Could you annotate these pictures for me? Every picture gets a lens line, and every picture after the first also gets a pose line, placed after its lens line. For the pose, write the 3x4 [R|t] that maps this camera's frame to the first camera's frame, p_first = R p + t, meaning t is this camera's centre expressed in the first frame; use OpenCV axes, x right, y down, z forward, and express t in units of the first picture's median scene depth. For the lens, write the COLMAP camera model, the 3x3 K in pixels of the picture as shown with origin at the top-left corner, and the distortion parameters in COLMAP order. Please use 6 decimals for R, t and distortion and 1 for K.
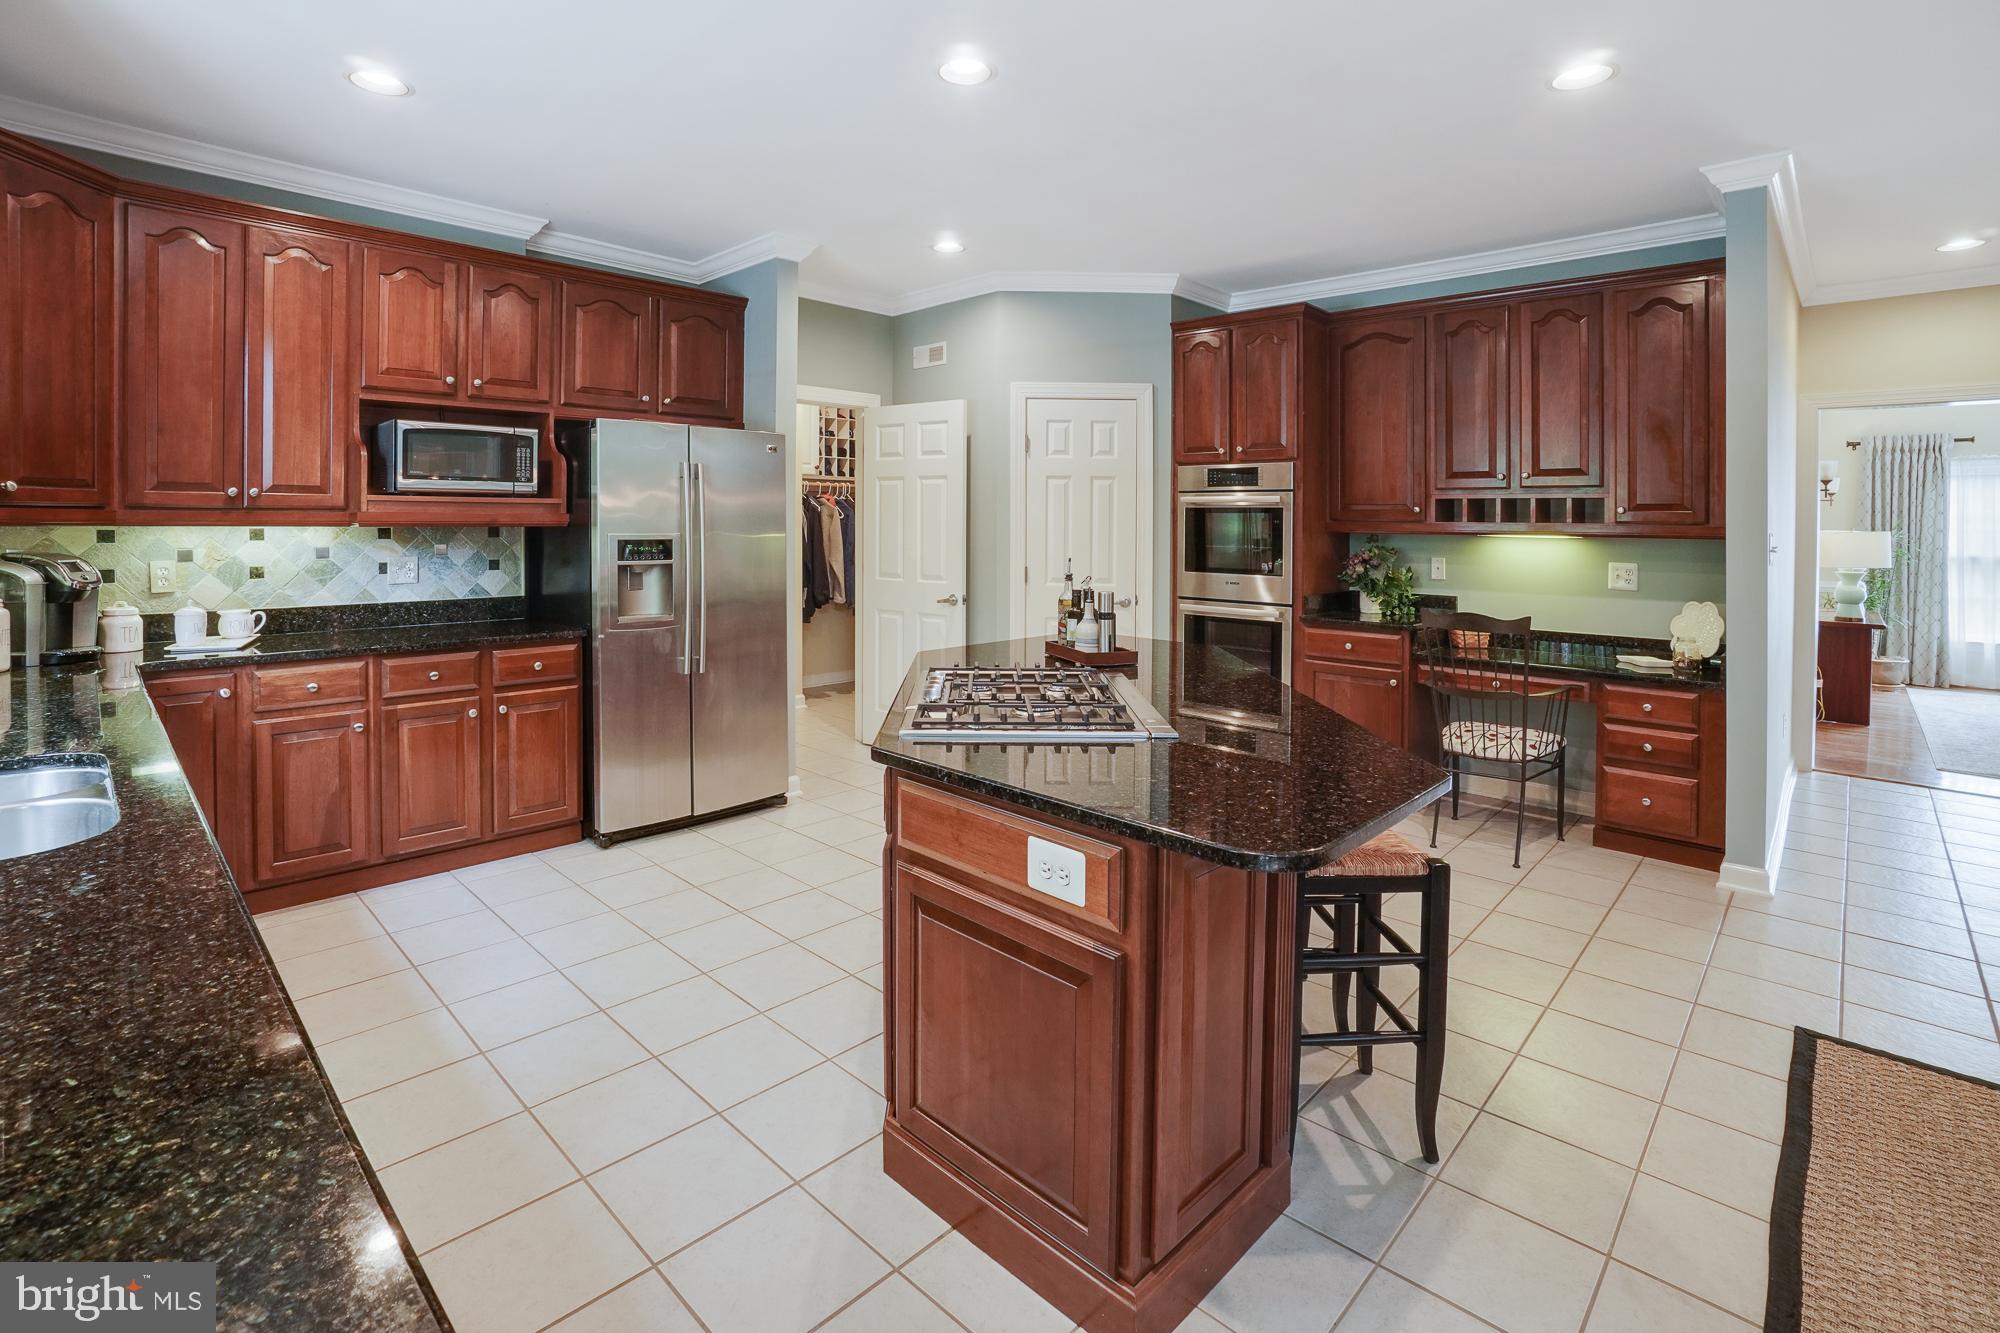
lens RADIAL K [[911.8, 0, 978.9], [0, 911.8, 542.6], [0, 0, 1]] dist [-0.037069, 0.010892]
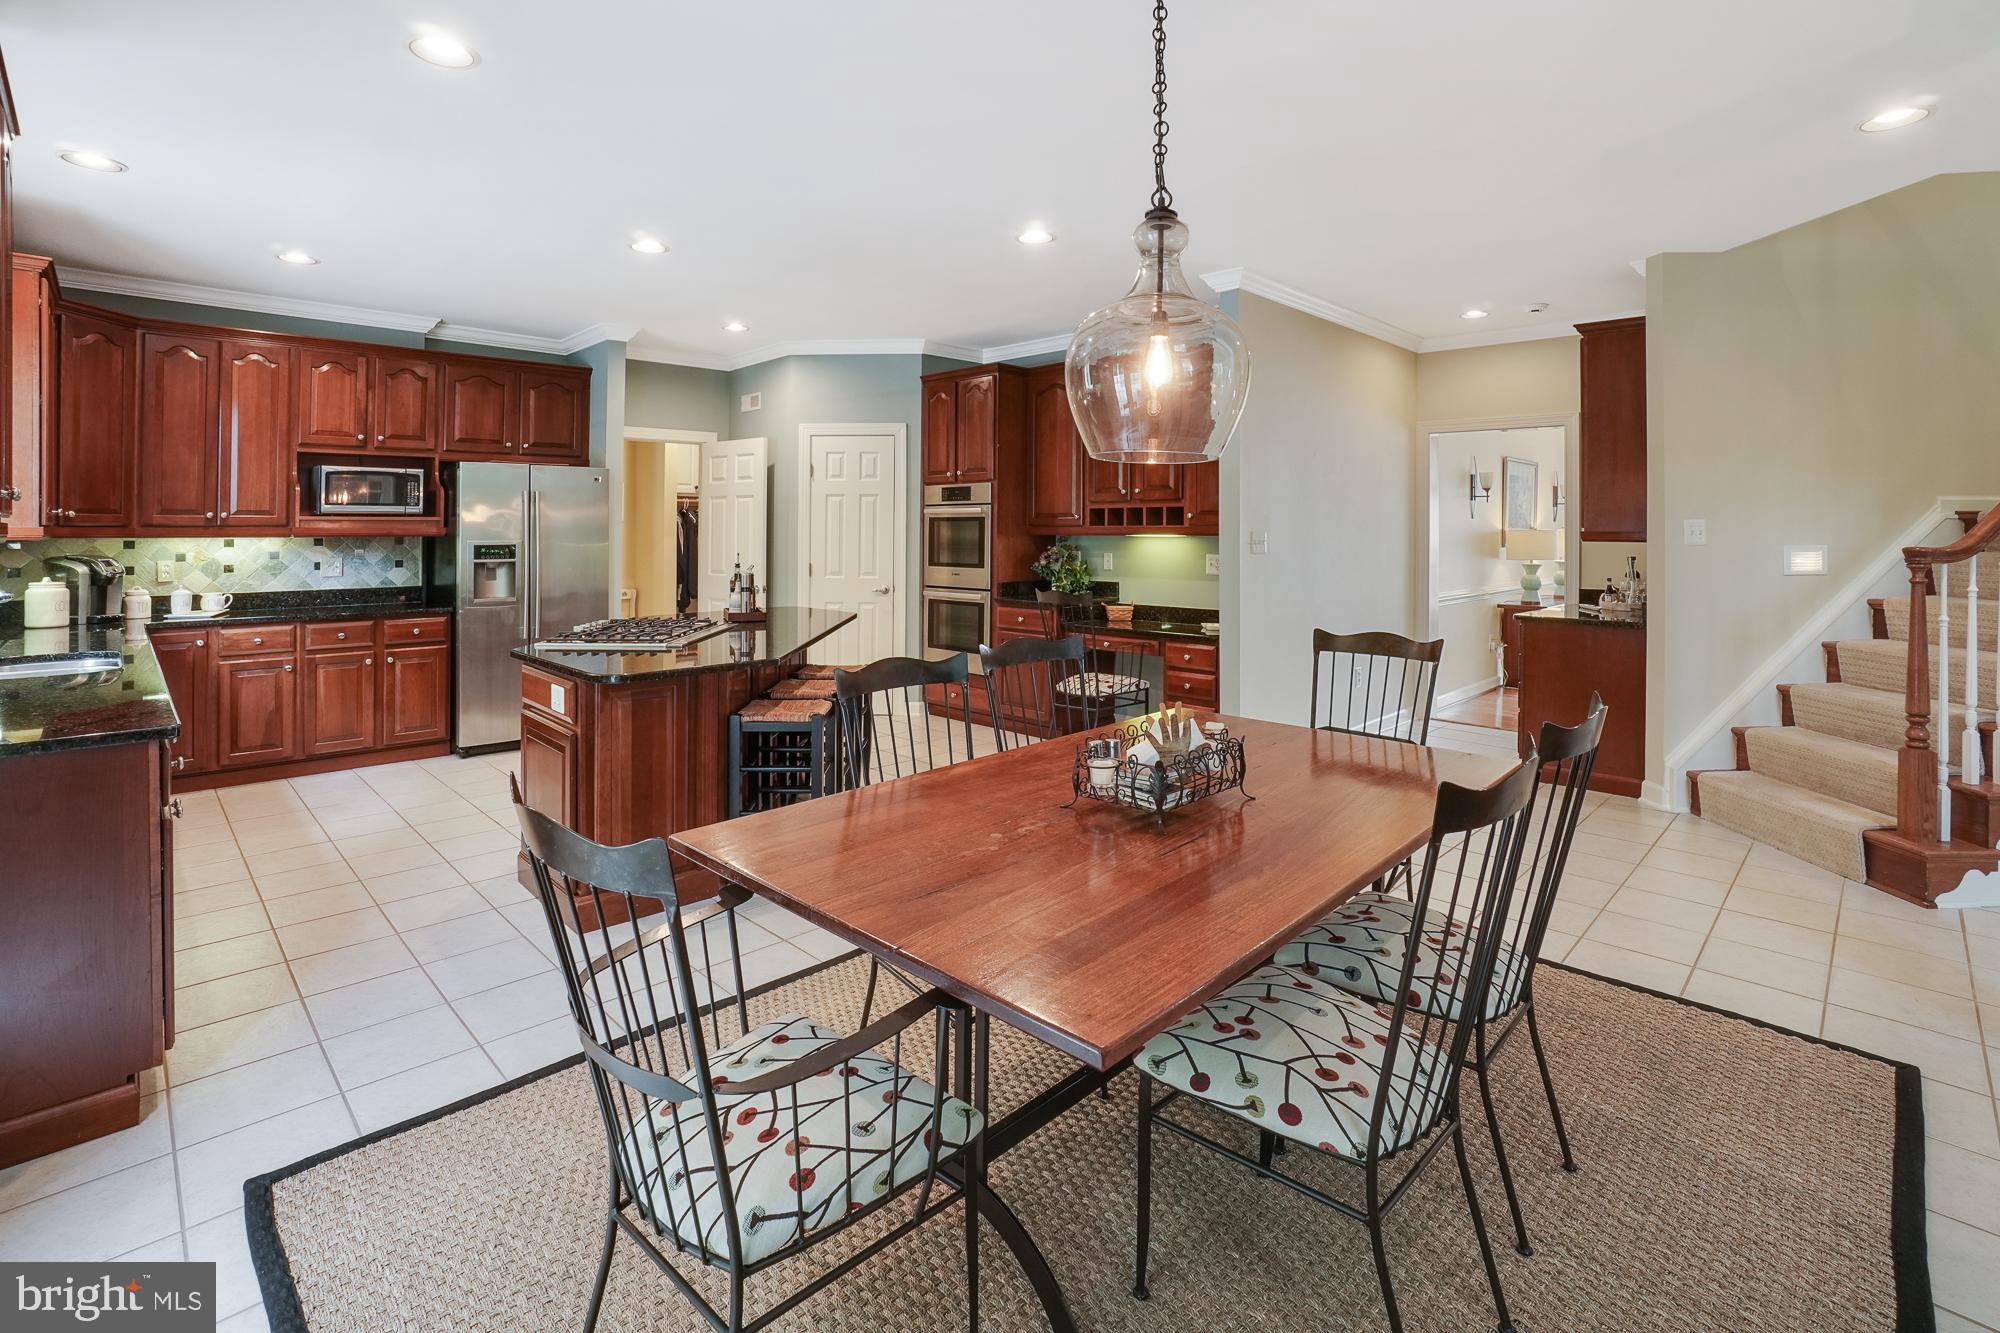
lens RADIAL K [[945.9, 0, 1000.6], [0, 945.9, 525.8], [0, 0, 1]] dist [-0.032287, 0.010038]
pose [[0.999415, -0.010960, -0.032406, 0.524666], [0.010049, 0.999554, -0.028126, 0.018180], [0.032700, 0.027784, 0.999079, -0.503317]]
